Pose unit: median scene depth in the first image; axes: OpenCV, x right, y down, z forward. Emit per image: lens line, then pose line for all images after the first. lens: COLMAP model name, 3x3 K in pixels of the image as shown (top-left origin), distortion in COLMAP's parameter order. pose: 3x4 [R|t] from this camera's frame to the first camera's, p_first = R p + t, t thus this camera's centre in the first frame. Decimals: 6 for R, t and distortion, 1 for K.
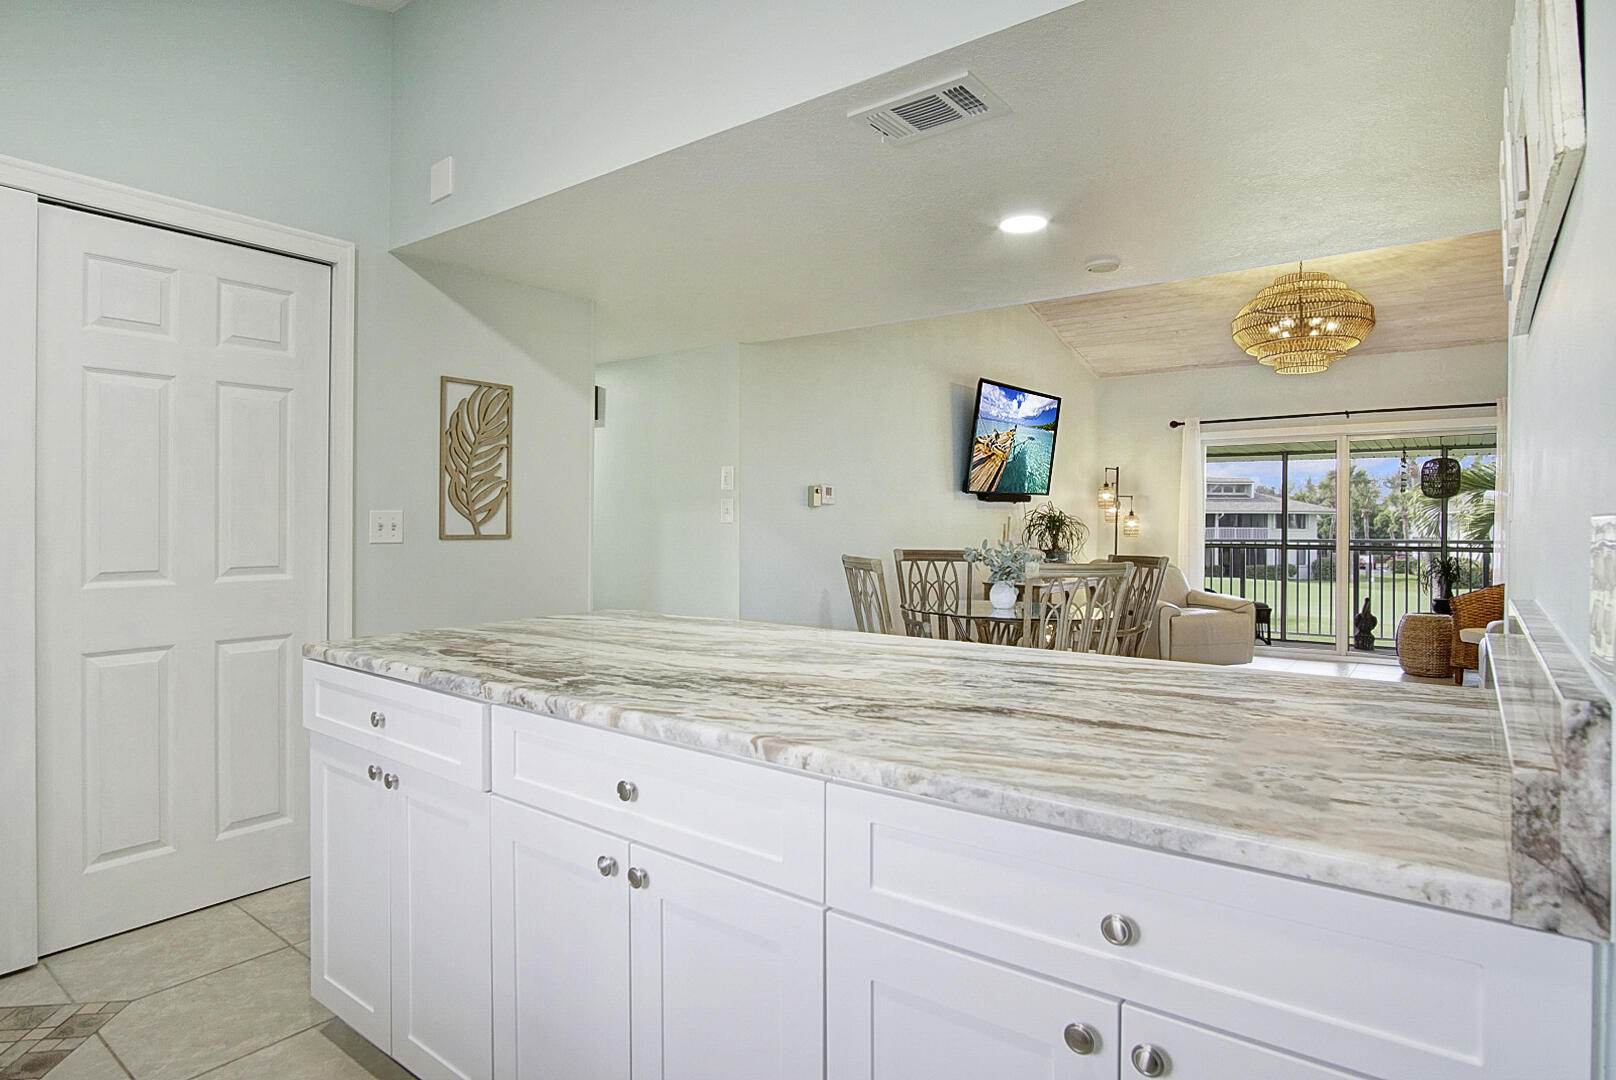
lens RADIAL K [[829.9, 0, 799.1], [0, 829.9, 533.0], [0, 0, 1]] dist [-0.021680, 0.004793]
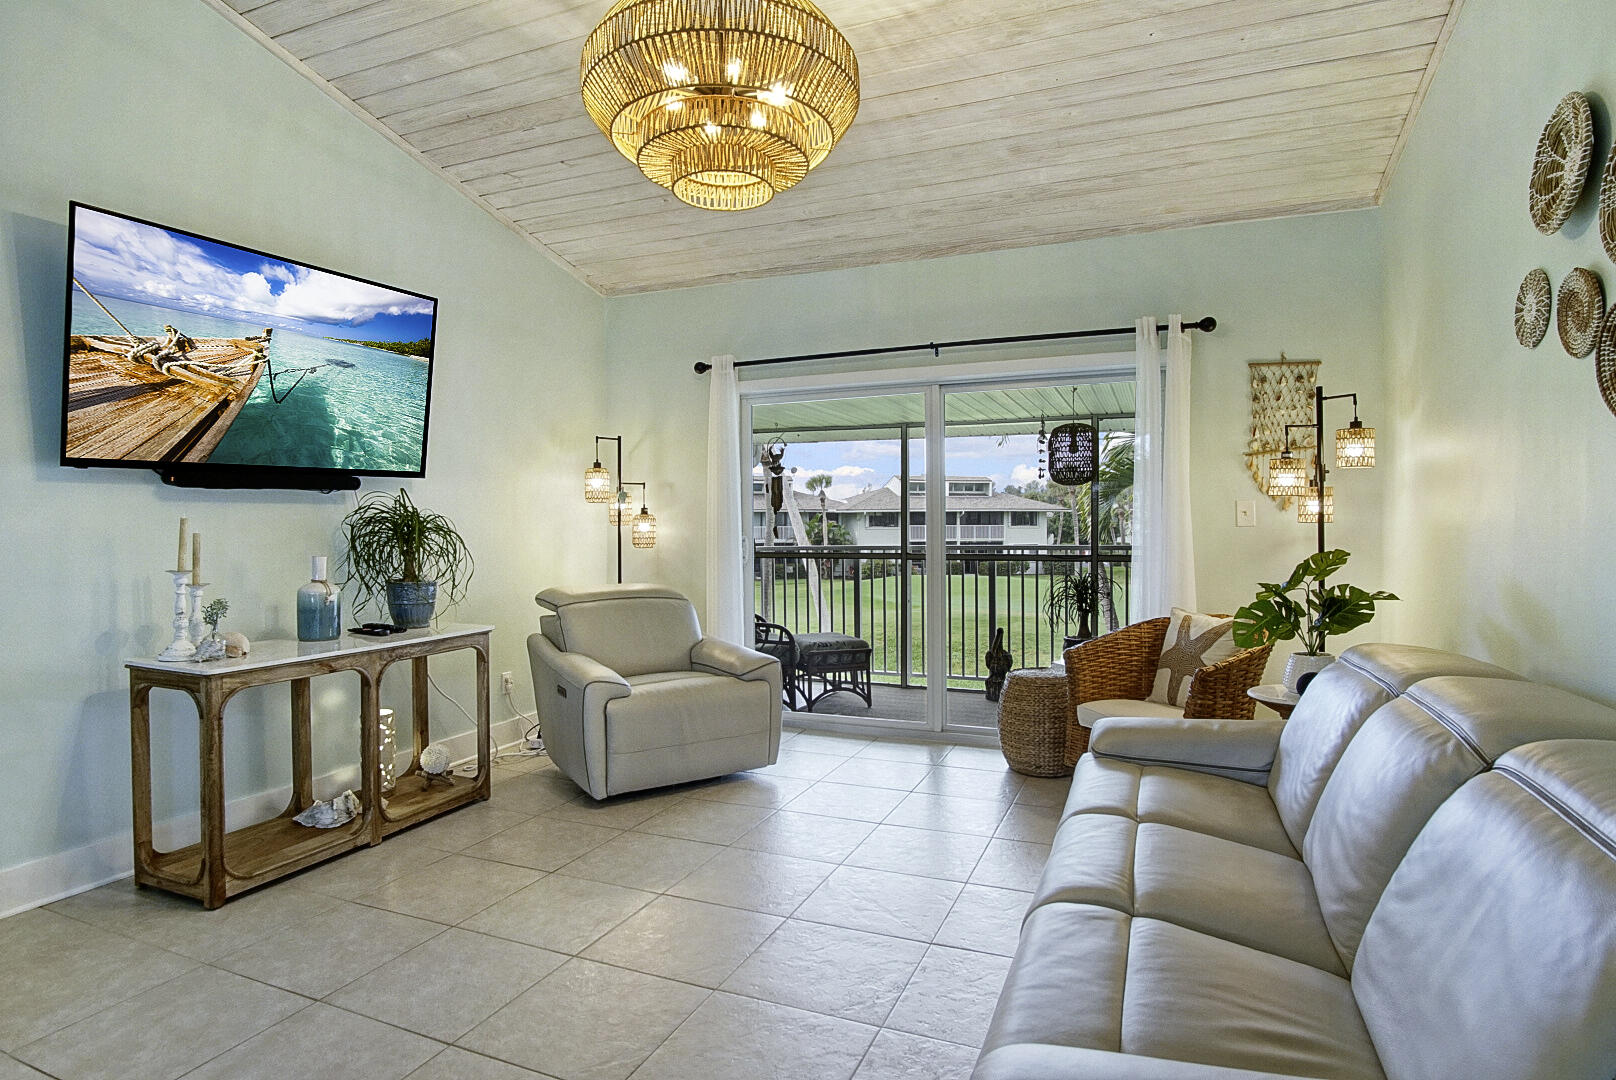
lens RADIAL K [[829.9, 0, 794.8], [0, 829.9, 534.2], [0, 0, 1]] dist [-0.021680, 0.004793]
pose [[0.966721, -0.012643, 0.255522, 0.413433], [0.012494, 0.999920, 0.002205, -0.007010], [-0.255529, 0.001061, 0.966801, 0.432455]]
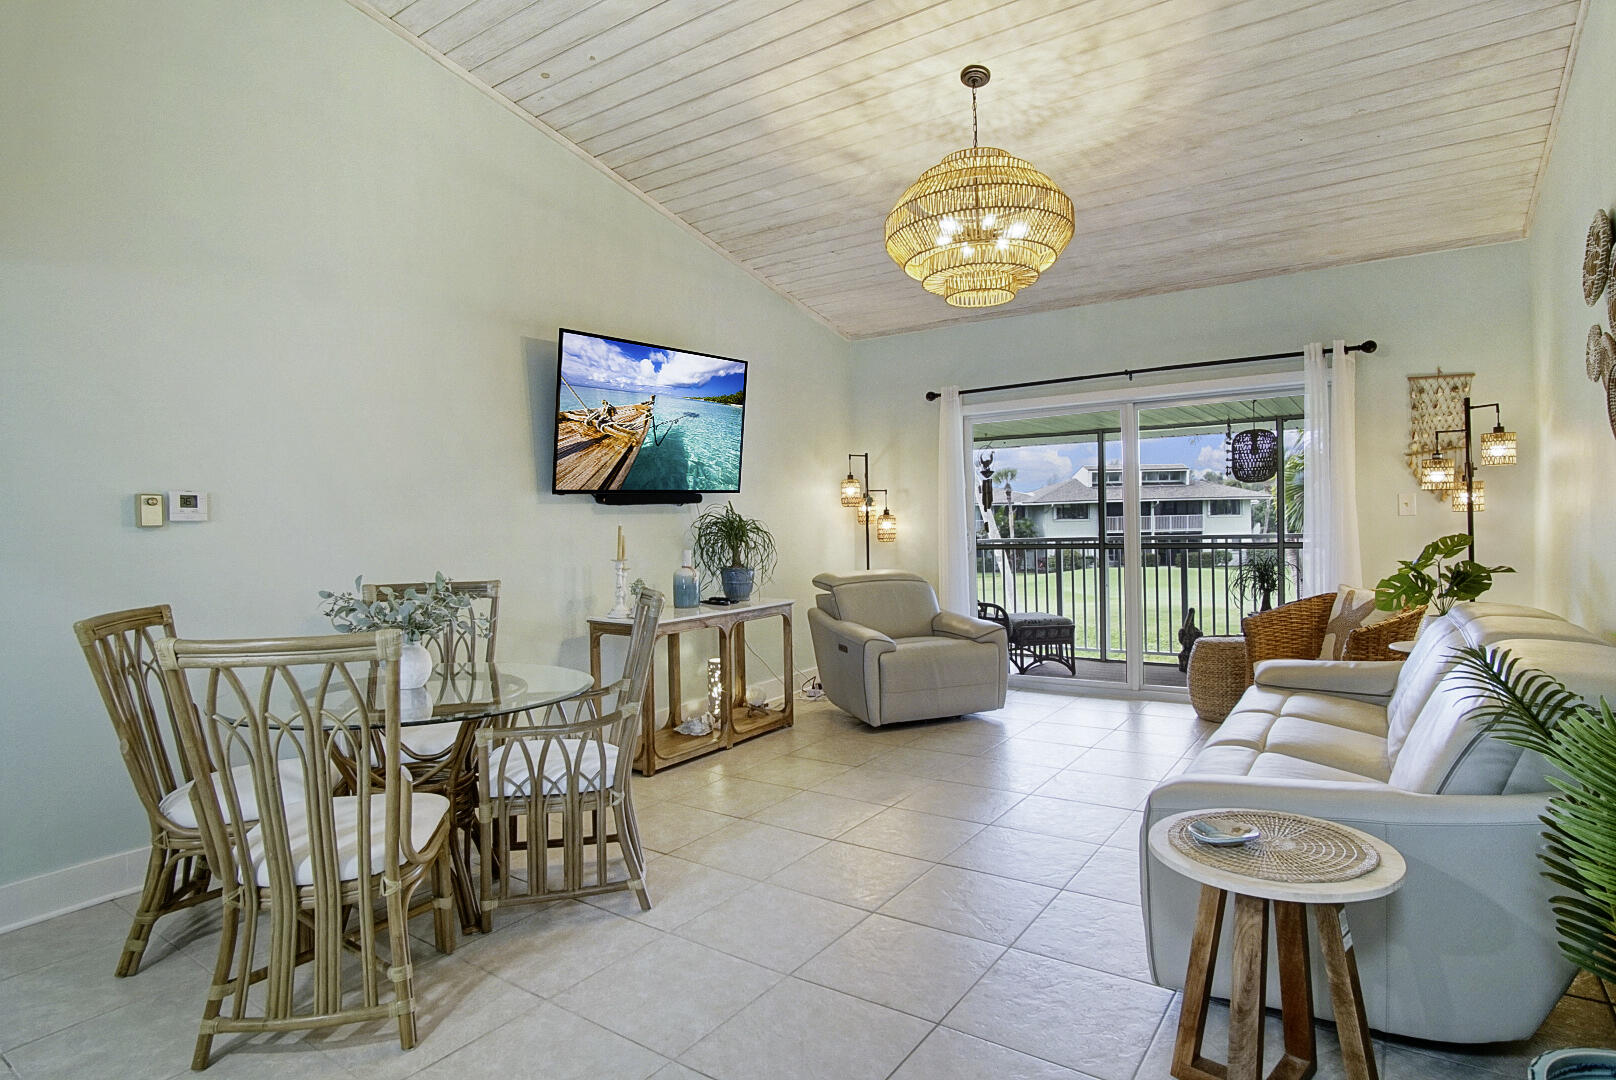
lens RADIAL K [[829.9, 0, 815.6], [0, 829.9, 537.7], [0, 0, 1]] dist [-0.021680, 0.004793]
pose [[0.997351, -0.031071, 0.065775, 0.332666], [0.030587, 0.999497, 0.008358, -0.009488], [-0.066001, -0.006324, 0.997799, 0.263902]]
